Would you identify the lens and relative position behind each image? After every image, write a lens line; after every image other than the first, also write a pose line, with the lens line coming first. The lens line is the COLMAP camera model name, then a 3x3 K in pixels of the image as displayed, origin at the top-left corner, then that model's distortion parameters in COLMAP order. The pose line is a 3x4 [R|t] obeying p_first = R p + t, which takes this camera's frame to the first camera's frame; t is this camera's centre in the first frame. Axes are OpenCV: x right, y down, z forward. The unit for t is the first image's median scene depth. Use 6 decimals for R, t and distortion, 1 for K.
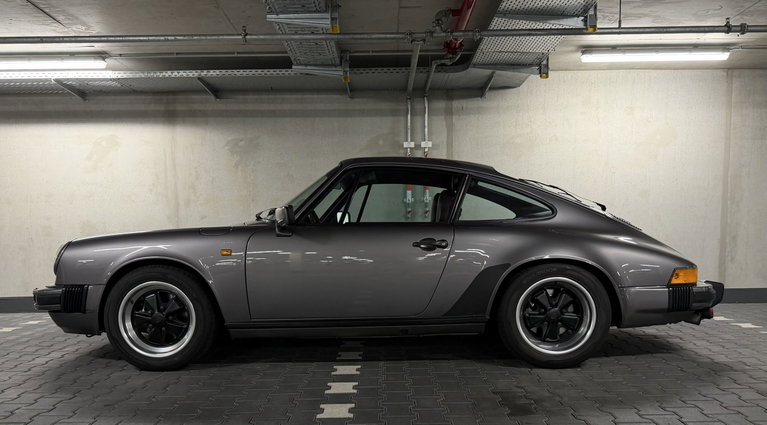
lens RADIAL K [[627.2, 0, 384.0], [0, 627.2, 293.8], [0, 0, 1]] dist [0.136546, -0.243374]
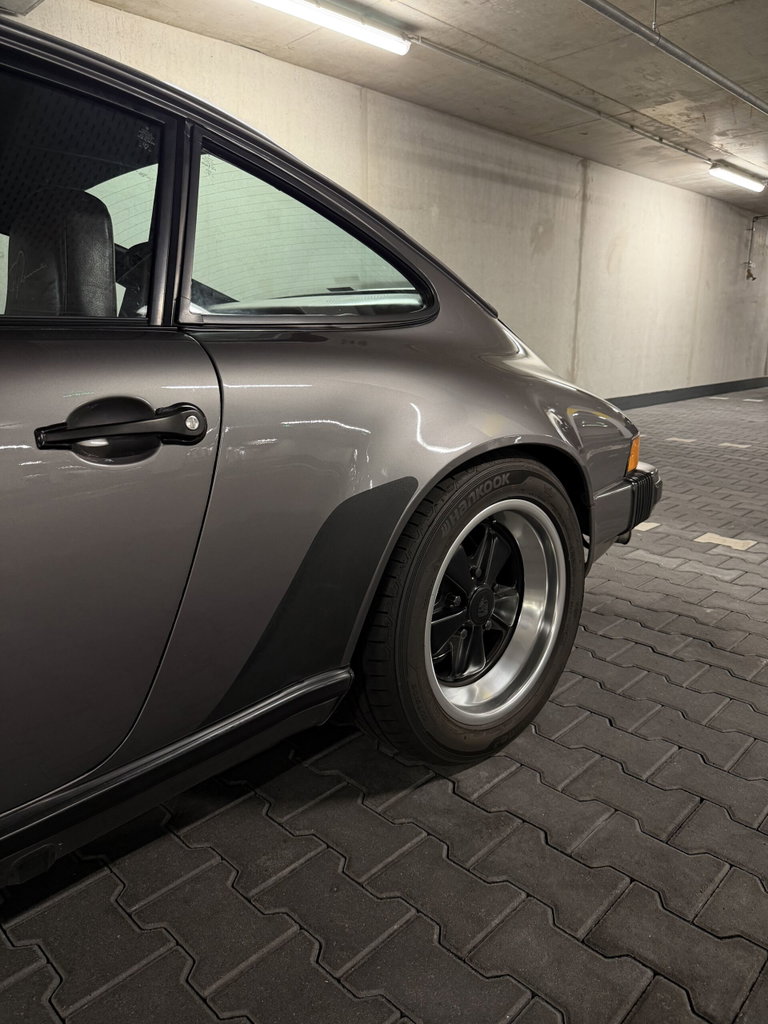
lens RADIAL K [[727.8, 0, 382.0], [0, 727.8, 515.4], [0, 0, 1]] dist [-0.005886, -0.002777]
pose [[0.702078, -0.165502, 0.692600, -0.019955], [0.068495, 0.983802, 0.165654, -0.048457], [-0.708798, -0.068862, 0.702042, 0.442401]]
